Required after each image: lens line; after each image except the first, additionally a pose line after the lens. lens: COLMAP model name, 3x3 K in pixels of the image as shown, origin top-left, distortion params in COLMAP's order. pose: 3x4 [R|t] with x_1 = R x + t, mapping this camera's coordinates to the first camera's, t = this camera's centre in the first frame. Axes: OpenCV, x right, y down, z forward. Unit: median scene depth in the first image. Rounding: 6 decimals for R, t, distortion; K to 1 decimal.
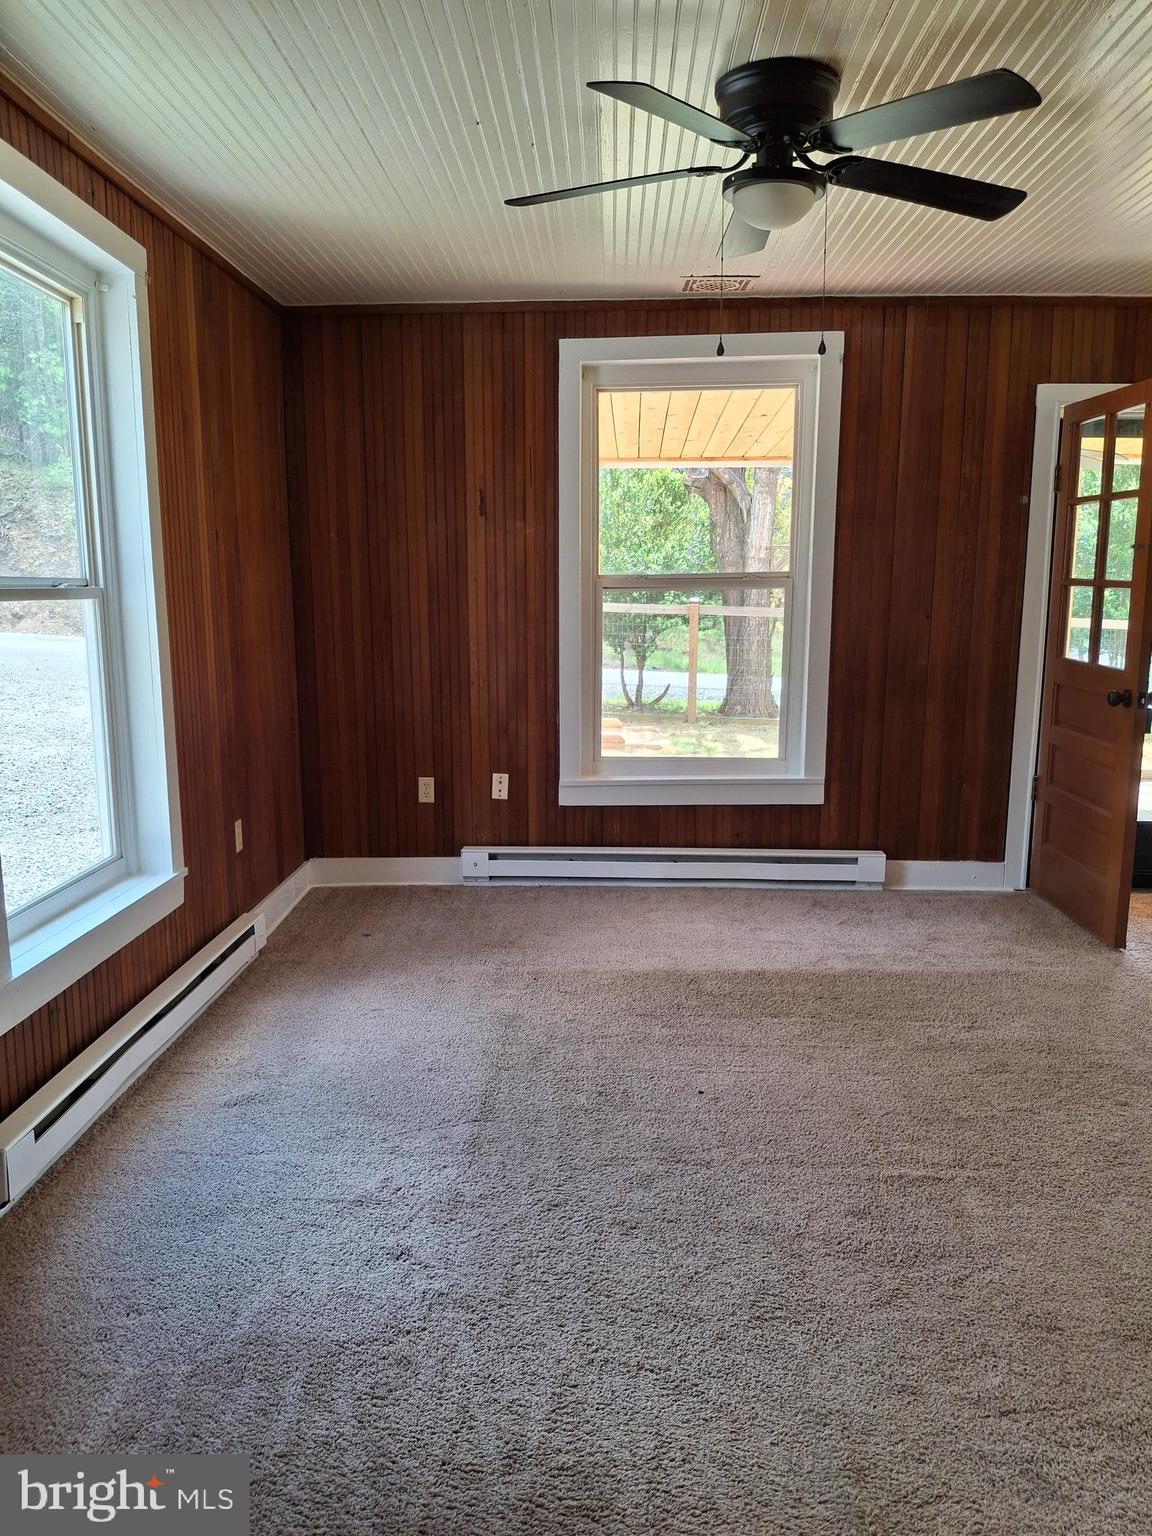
lens RADIAL K [[1144.7, 0, 569.2], [0, 1144.7, 768.5], [0, 0, 1]] dist [0.036216, -0.080653]
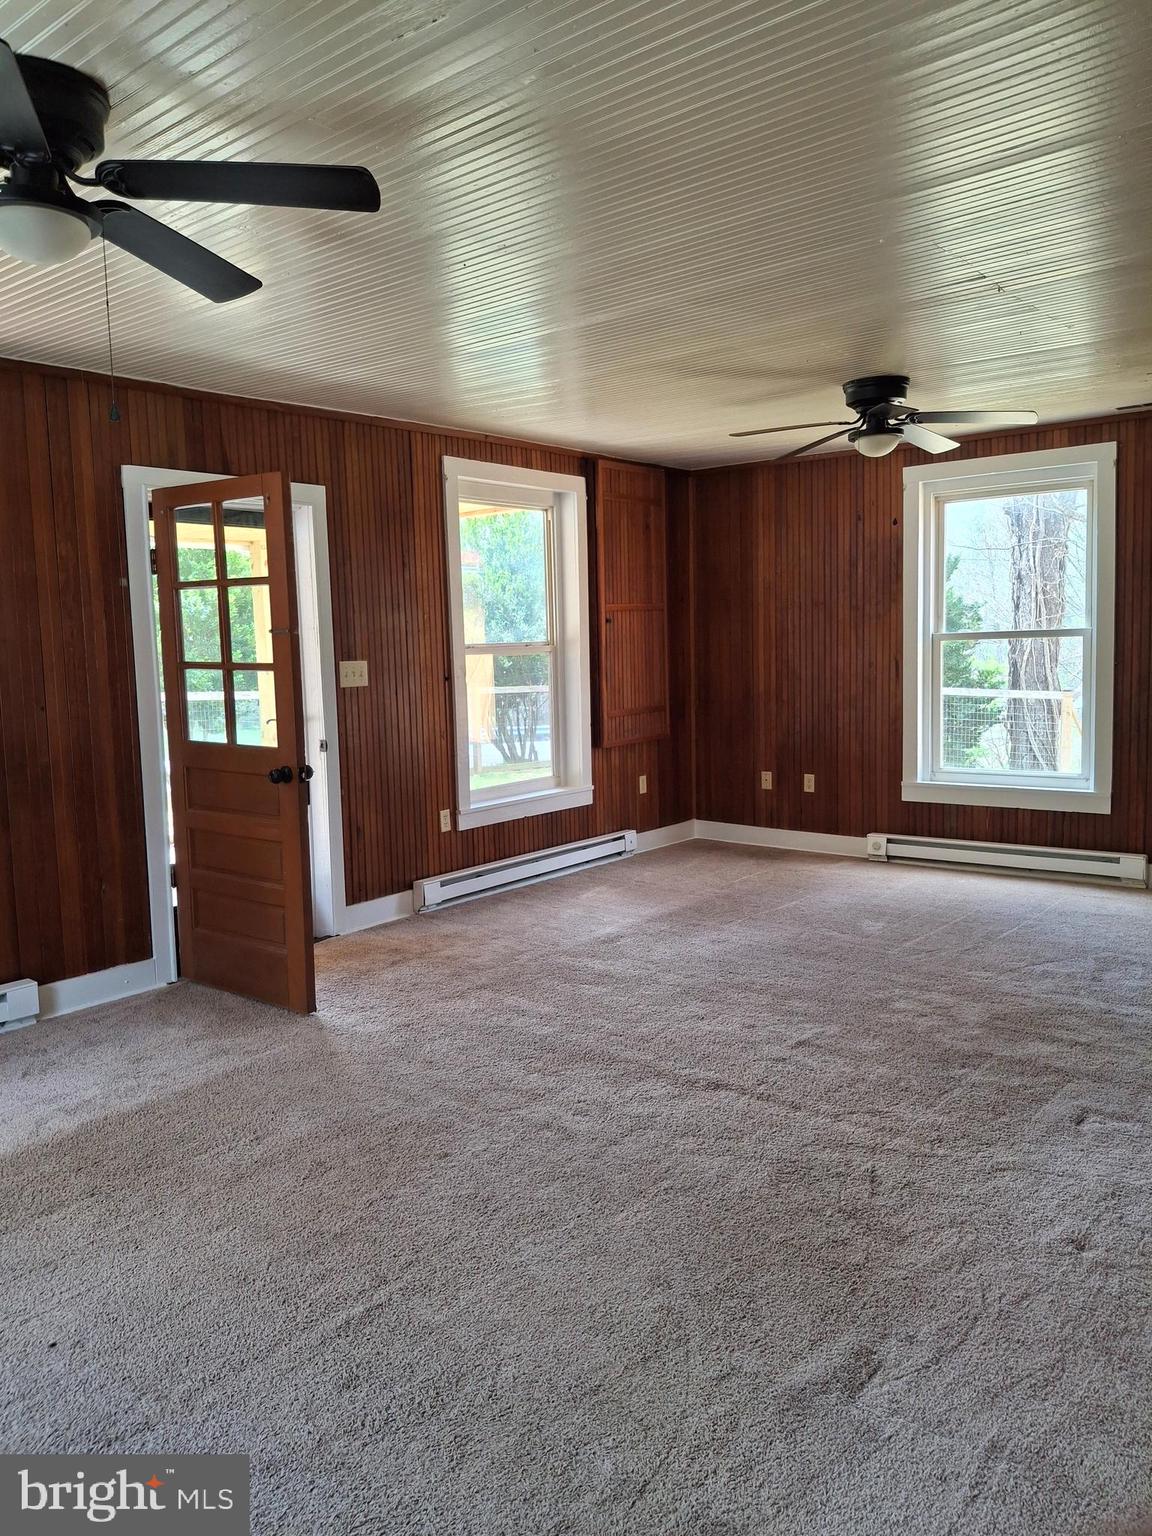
lens RADIAL K [[1144.7, 0, 565.8], [0, 1144.7, 760.1], [0, 0, 1]] dist [0.036216, -0.080653]
pose [[0.607151, -0.102420, 0.787958, -0.158994], [0.154969, 0.987878, 0.008997, -0.038956], [-0.779328, 0.116646, 0.615664, 0.140355]]
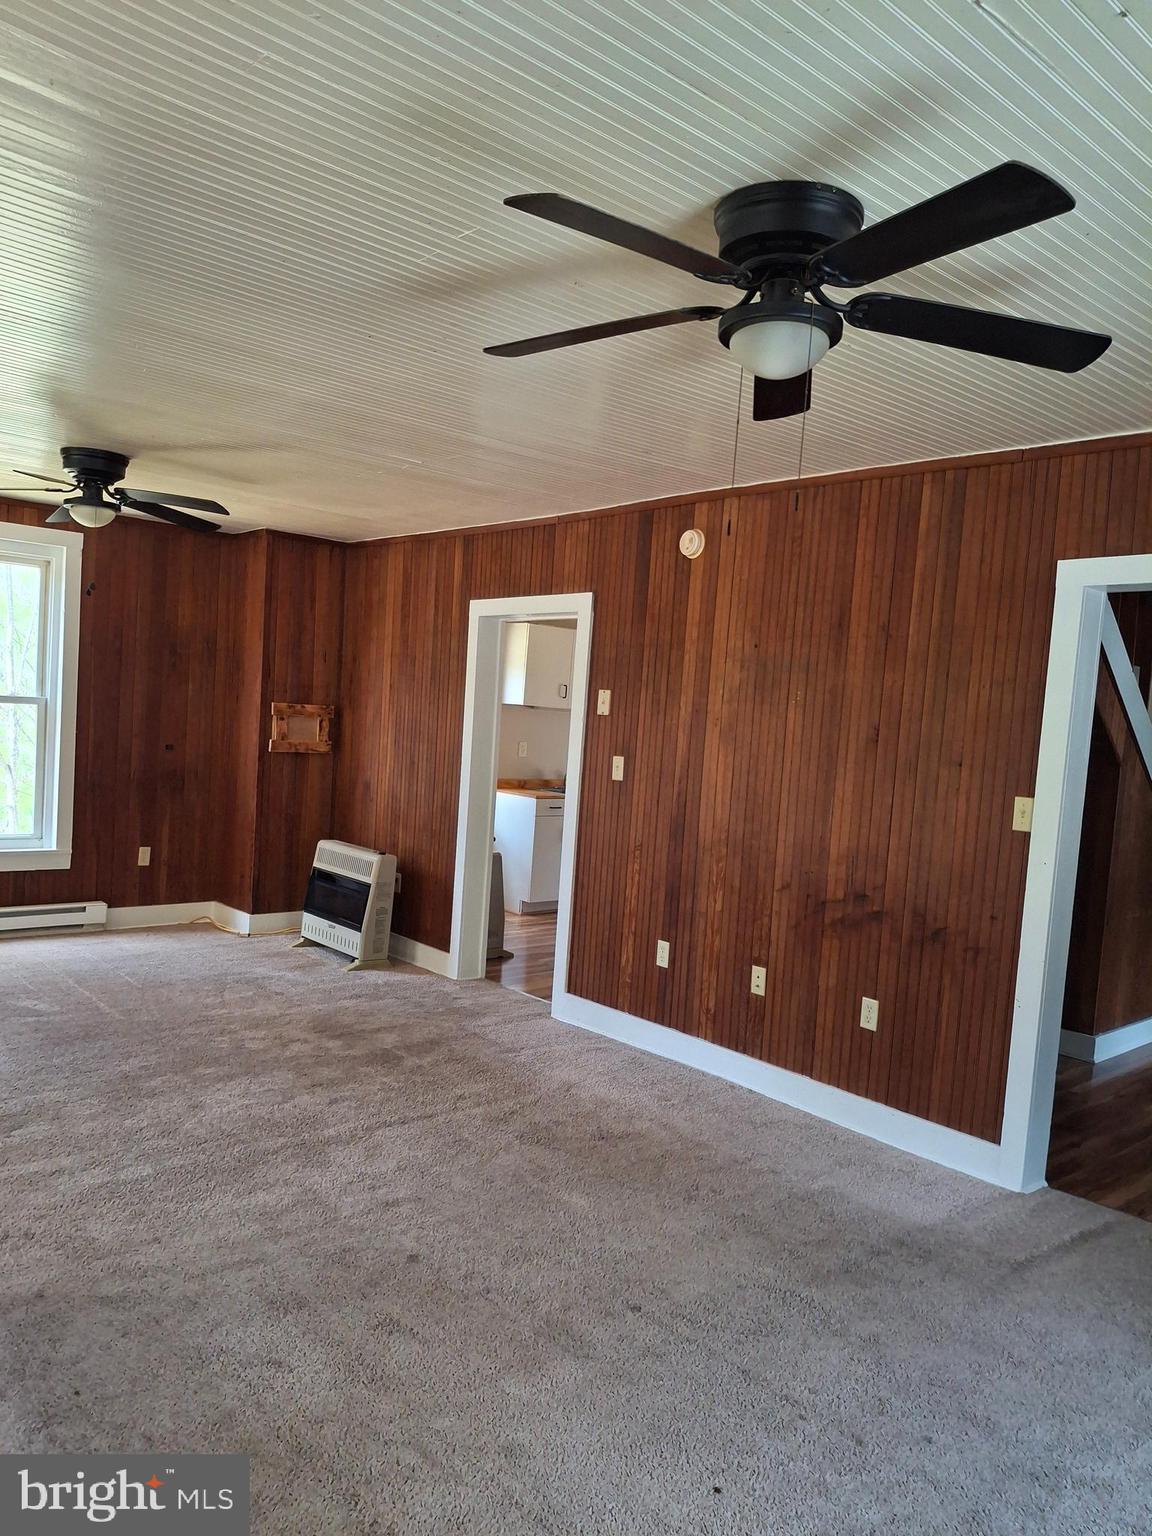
lens RADIAL K [[1144.7, 0, 570.9], [0, 1144.7, 769.0], [0, 0, 1]] dist [0.036216, -0.080653]
pose [[-0.683932, -0.077265, 0.725442, -0.201194], [0.055709, 0.985941, 0.157532, -0.183567], [-0.727415, 0.148154, -0.670013, 0.975957]]
